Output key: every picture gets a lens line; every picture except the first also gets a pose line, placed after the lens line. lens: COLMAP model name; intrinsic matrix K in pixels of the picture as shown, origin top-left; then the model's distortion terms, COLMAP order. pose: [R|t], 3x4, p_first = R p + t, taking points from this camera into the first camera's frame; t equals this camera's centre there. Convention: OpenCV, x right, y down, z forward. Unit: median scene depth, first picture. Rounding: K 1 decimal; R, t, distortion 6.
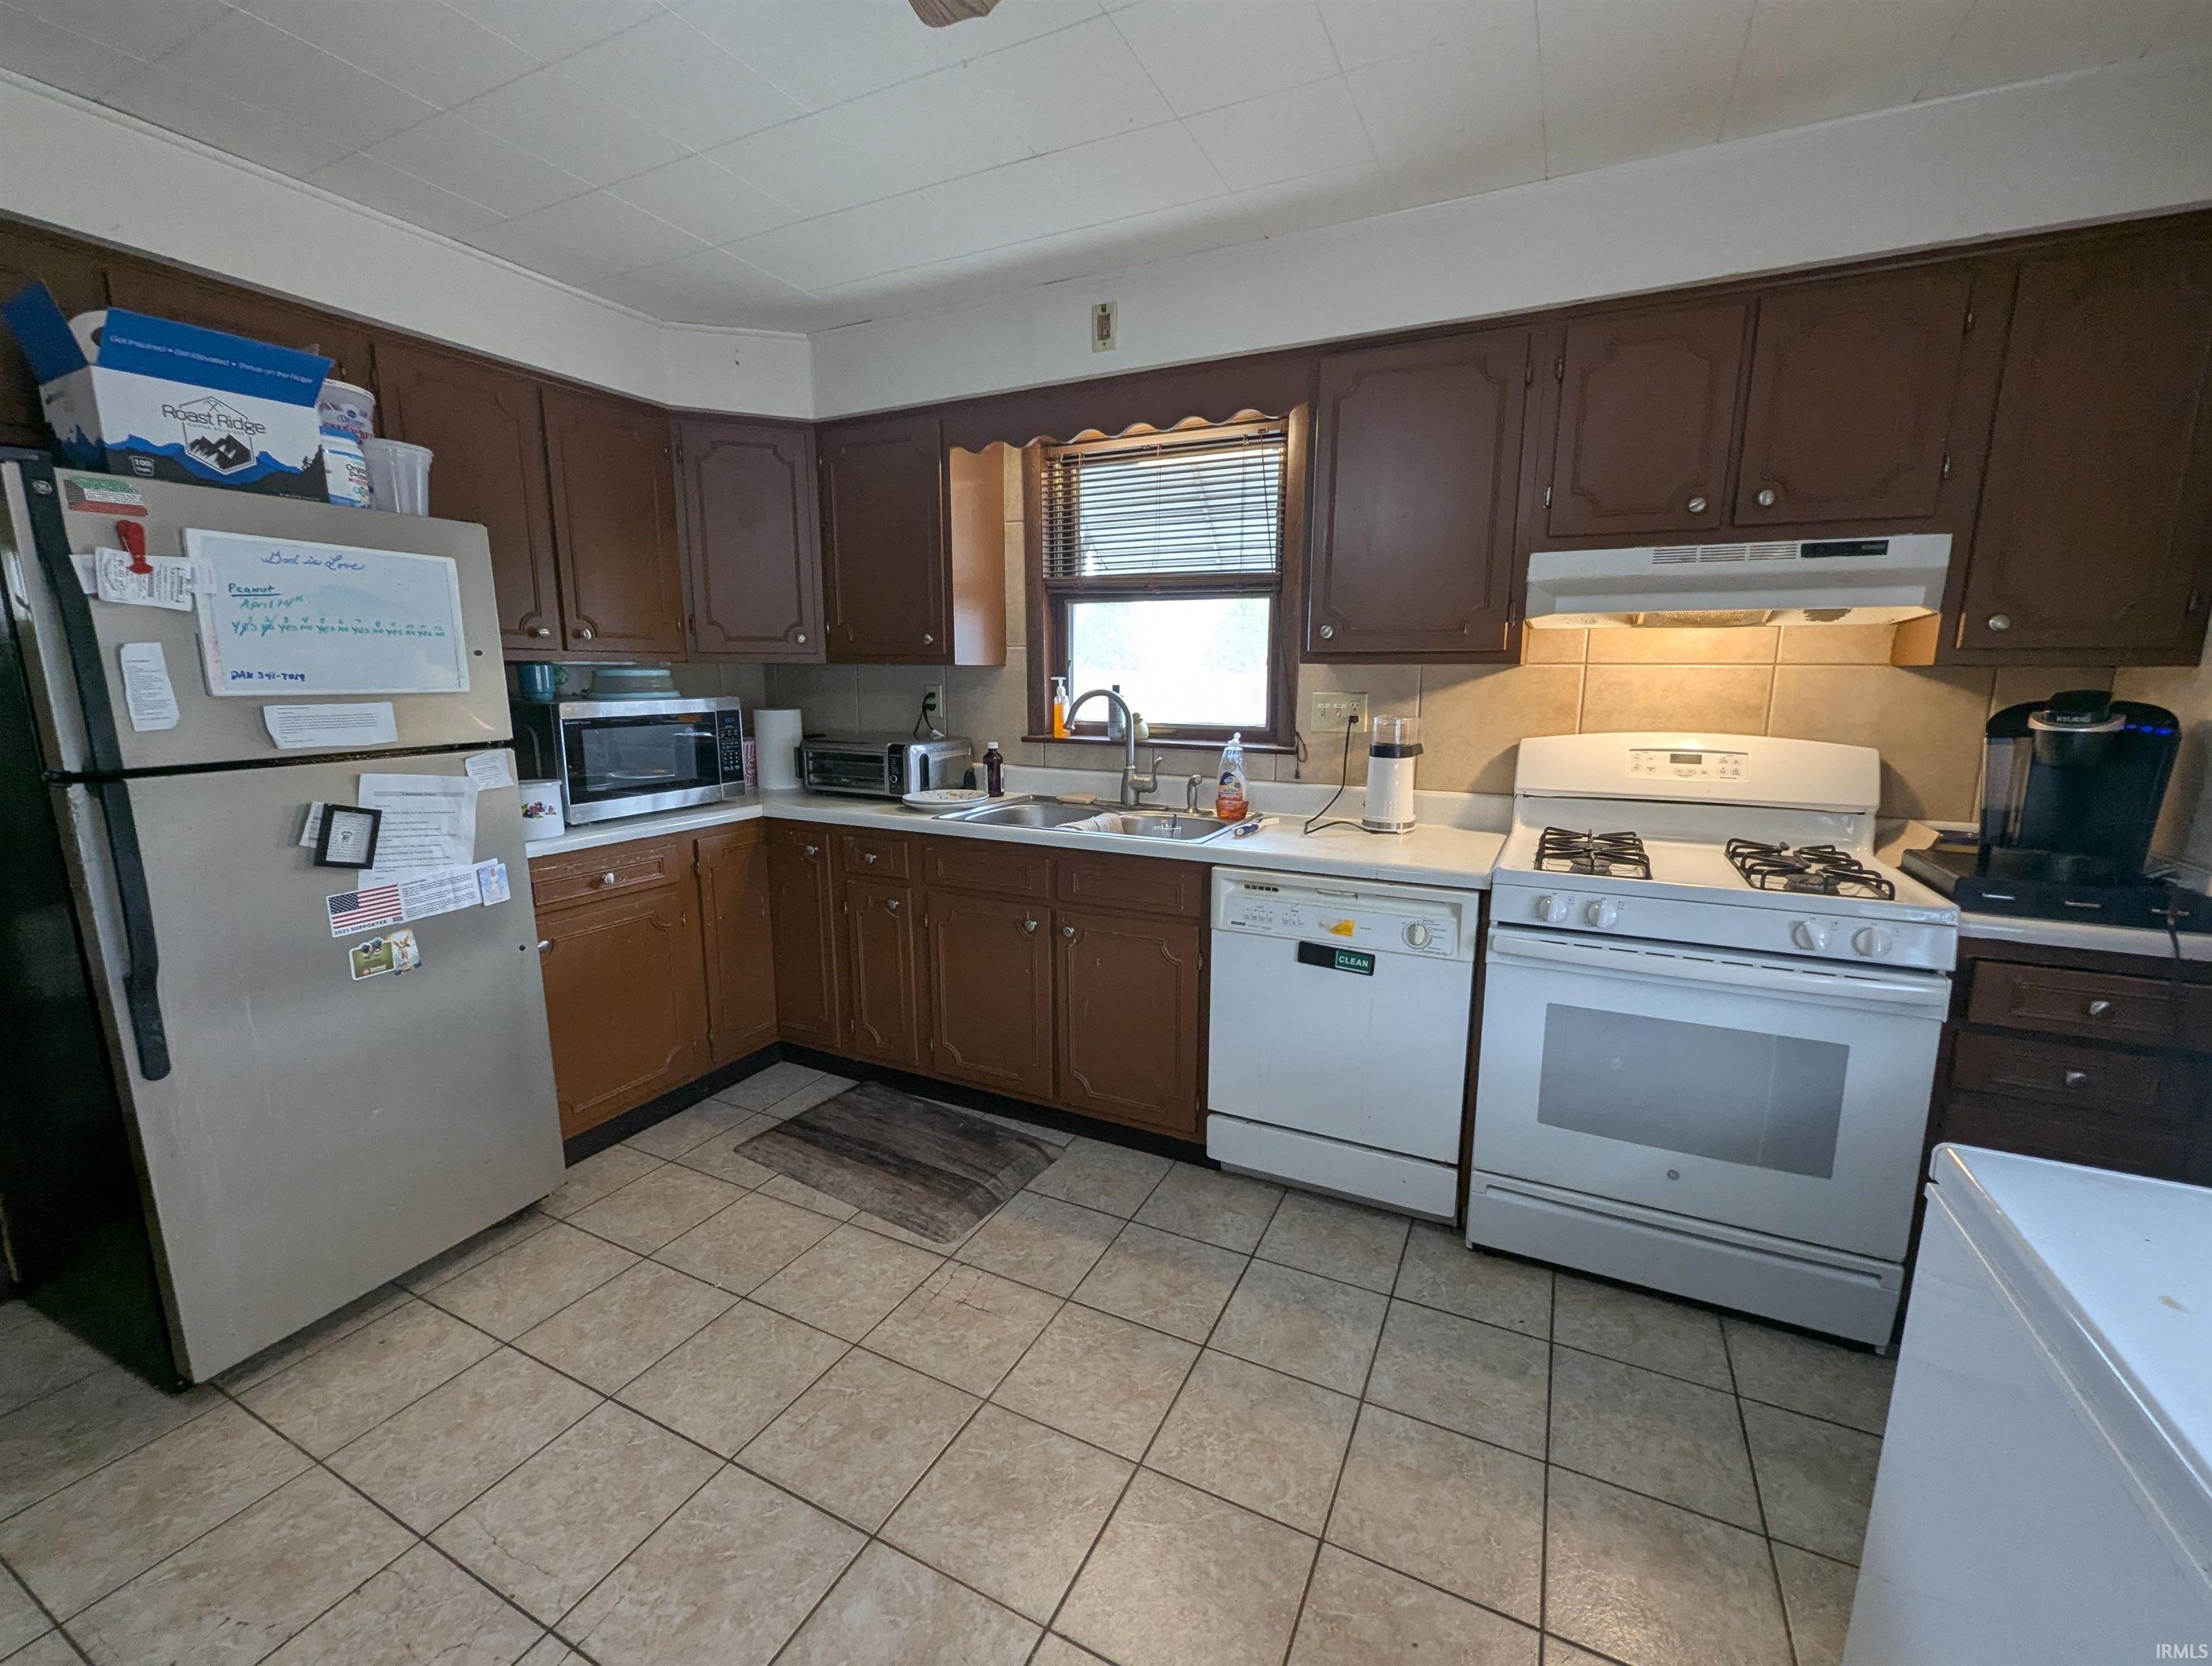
lens RADIAL K [[919.5, 0, 1113.9], [0, 919.5, 826.7], [0, 0, 1]] dist [-0.001685, -0.000327]
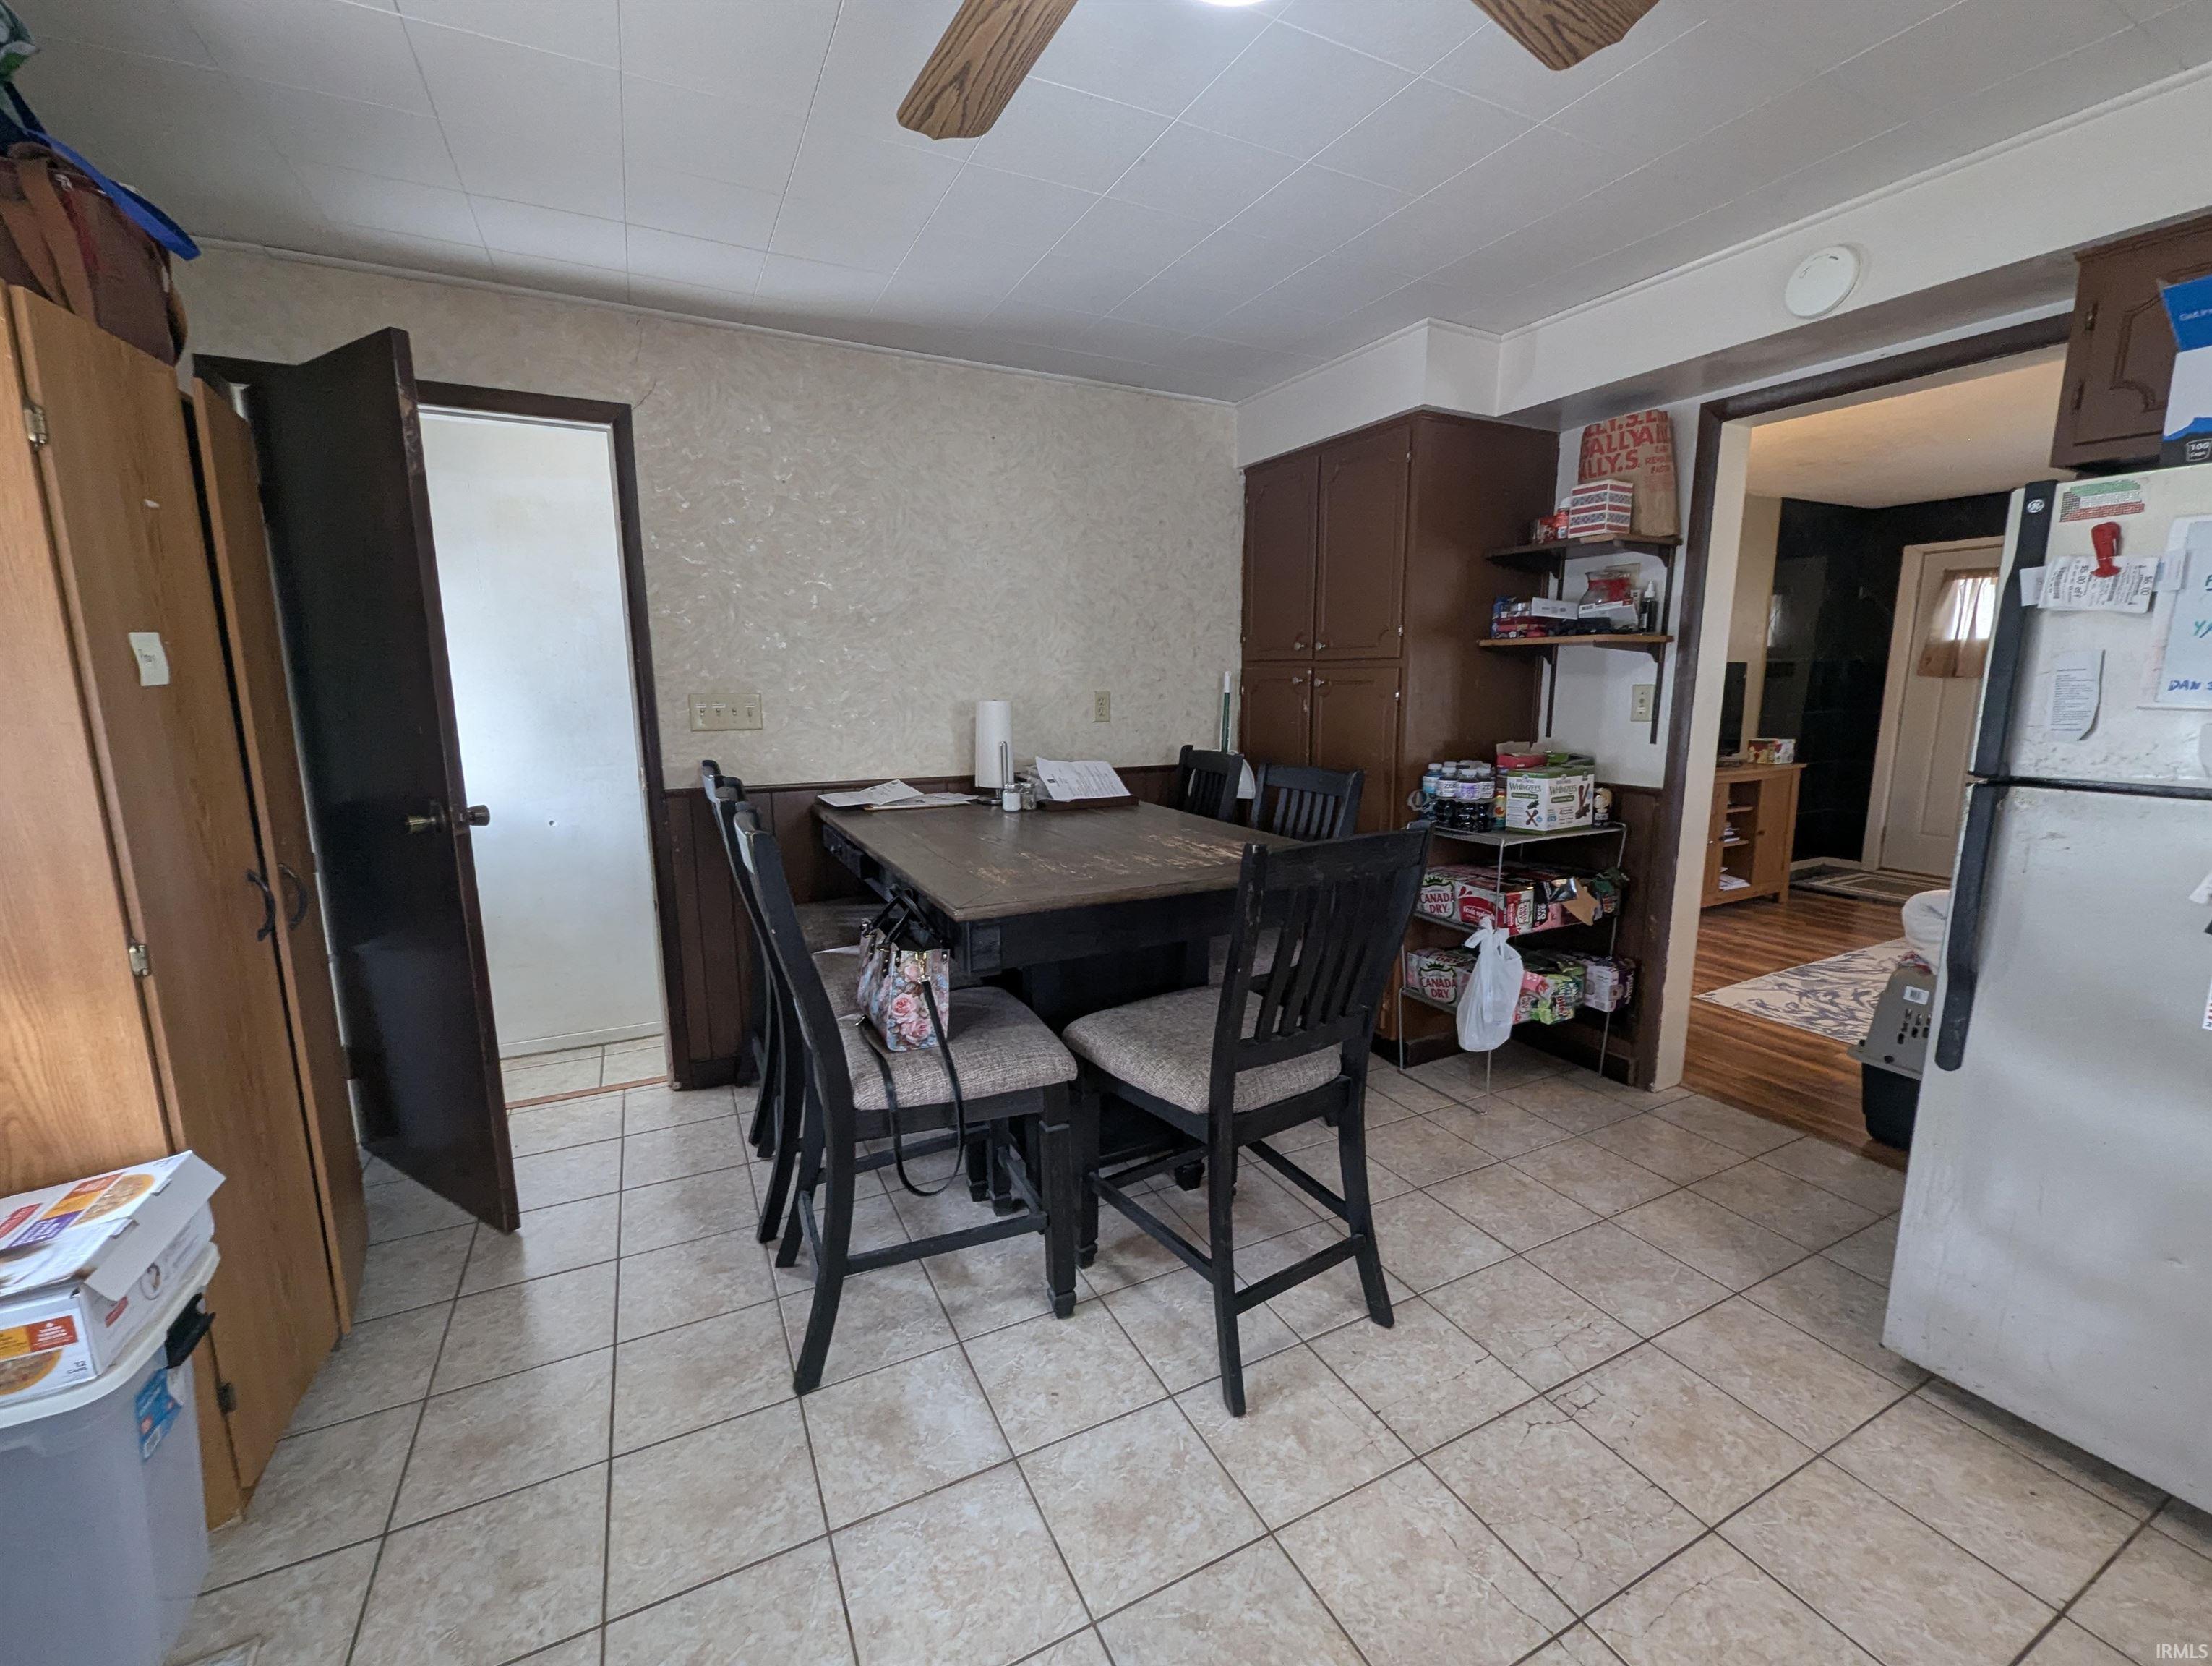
lens RADIAL K [[919.5, 0, 1113.9], [0, 919.5, 826.7], [0, 0, 1]] dist [-0.001685, -0.000327]
pose [[-0.596775, 0.124191, -0.792740, 0.331726], [-0.142203, 0.955943, 0.256809, -0.127381], [0.789707, 0.265987, -0.552823, 0.784924]]
